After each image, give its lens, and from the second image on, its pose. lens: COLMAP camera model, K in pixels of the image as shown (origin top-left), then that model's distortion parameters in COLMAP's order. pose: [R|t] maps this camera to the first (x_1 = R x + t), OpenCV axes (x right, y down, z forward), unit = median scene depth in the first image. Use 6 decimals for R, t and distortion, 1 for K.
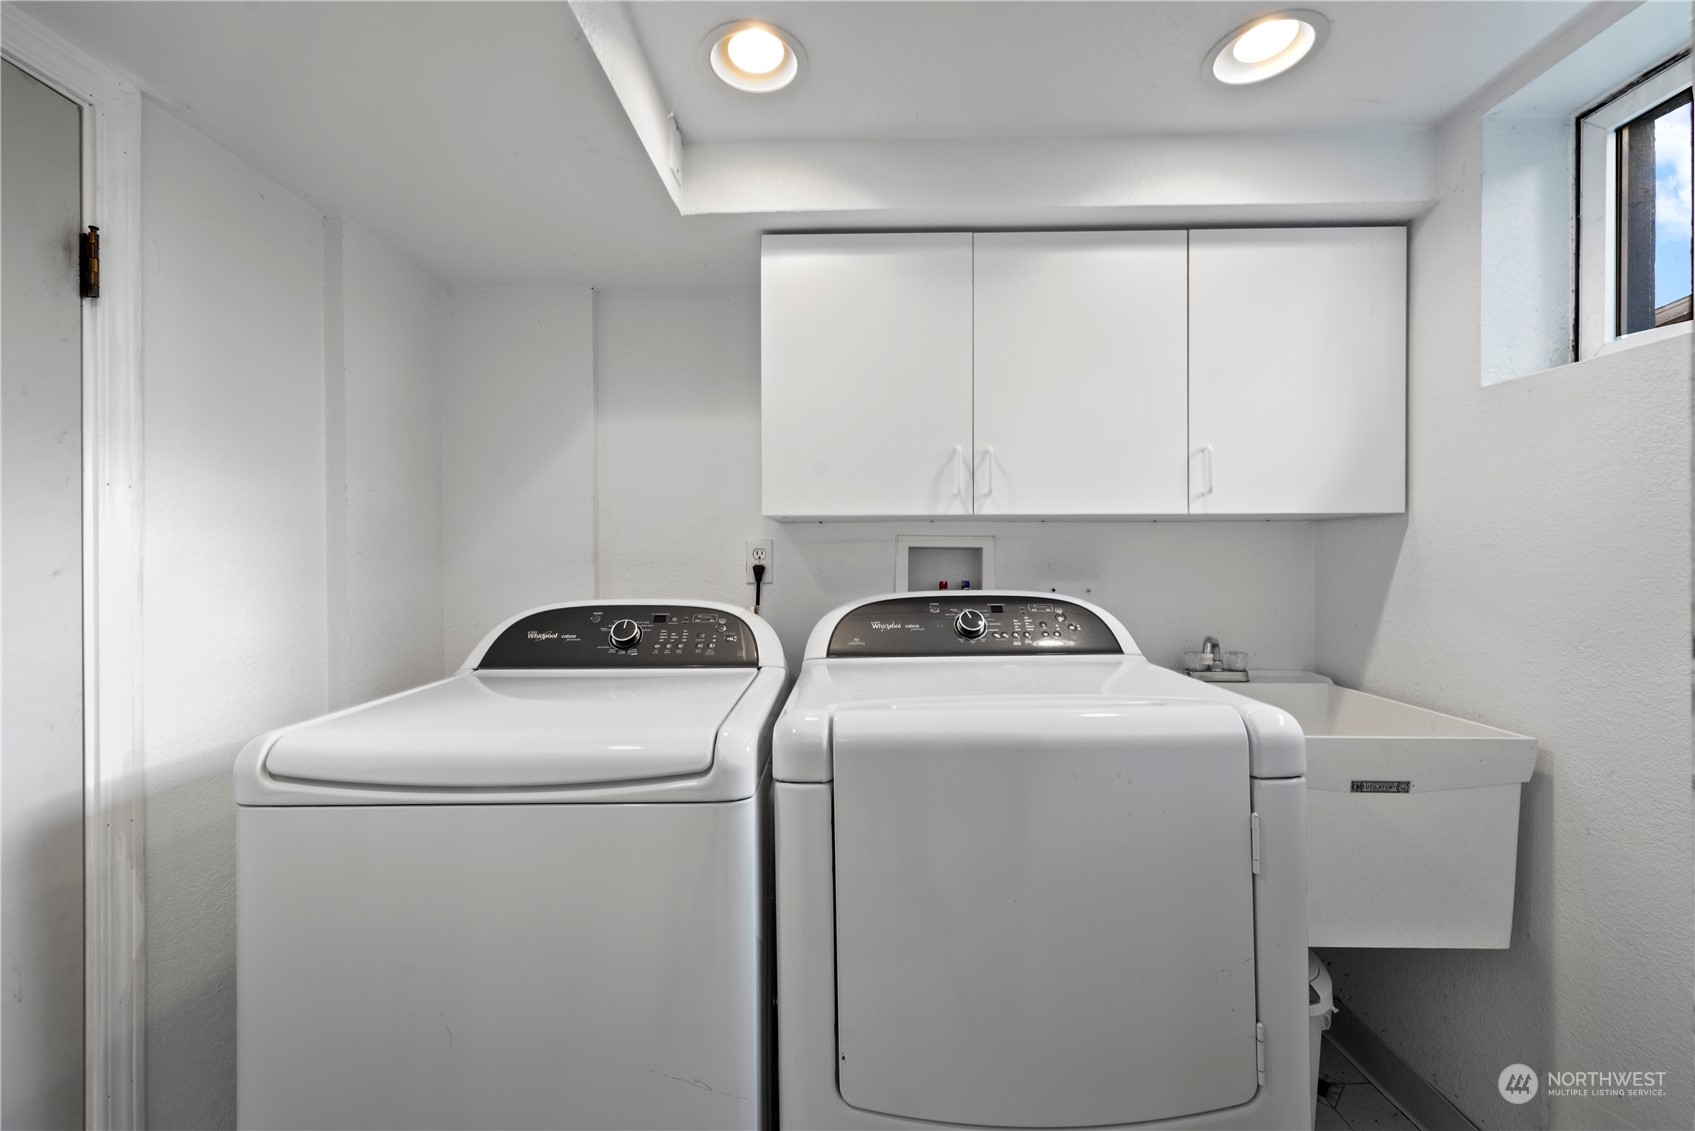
lens RADIAL K [[675.4, 0, 847.5], [0, 675.4, 555.4], [0, 0, 1]] dist [-0.001339, -0.000010]
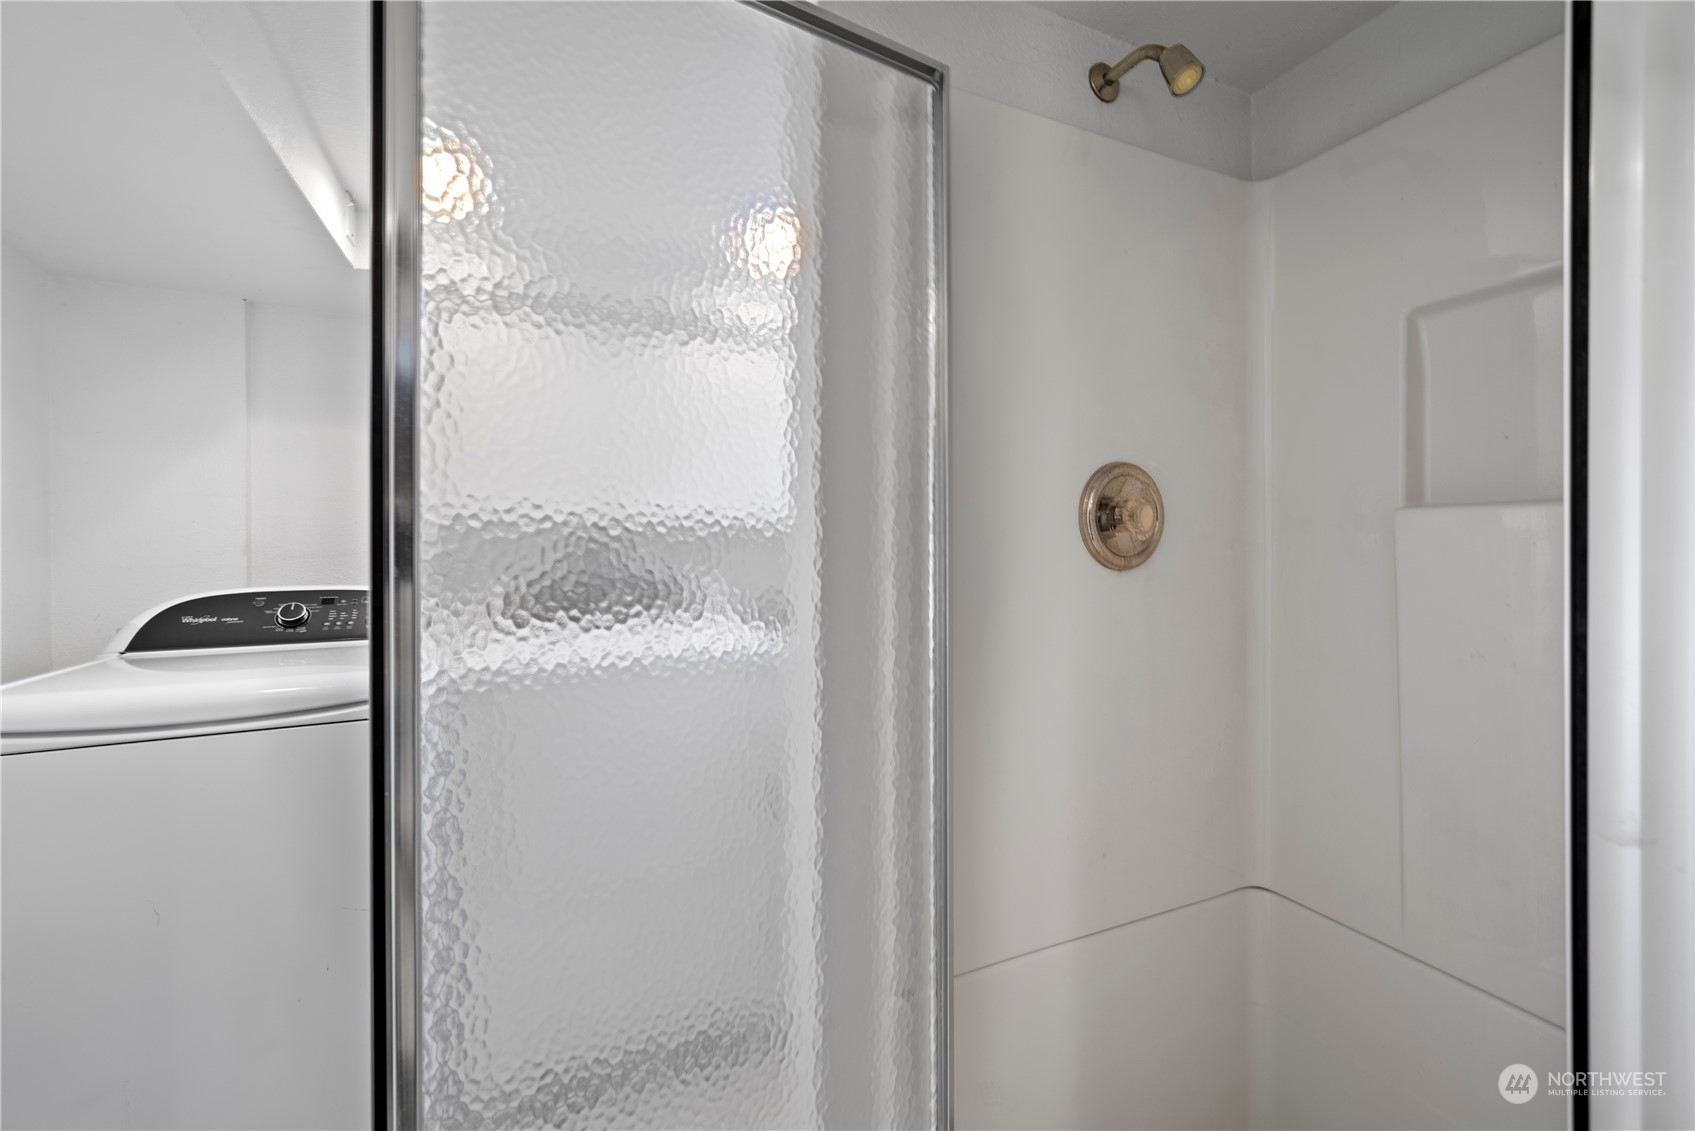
lens RADIAL K [[675.4, 0, 847.6], [0, 675.4, 542.1], [0, 0, 1]] dist [-0.001339, -0.000010]
pose [[0.902846, -0.001093, 0.429963, 0.032285], [0.005552, 0.999943, -0.009118, 0.007352], [-0.429929, 0.010619, 0.902800, -0.451954]]
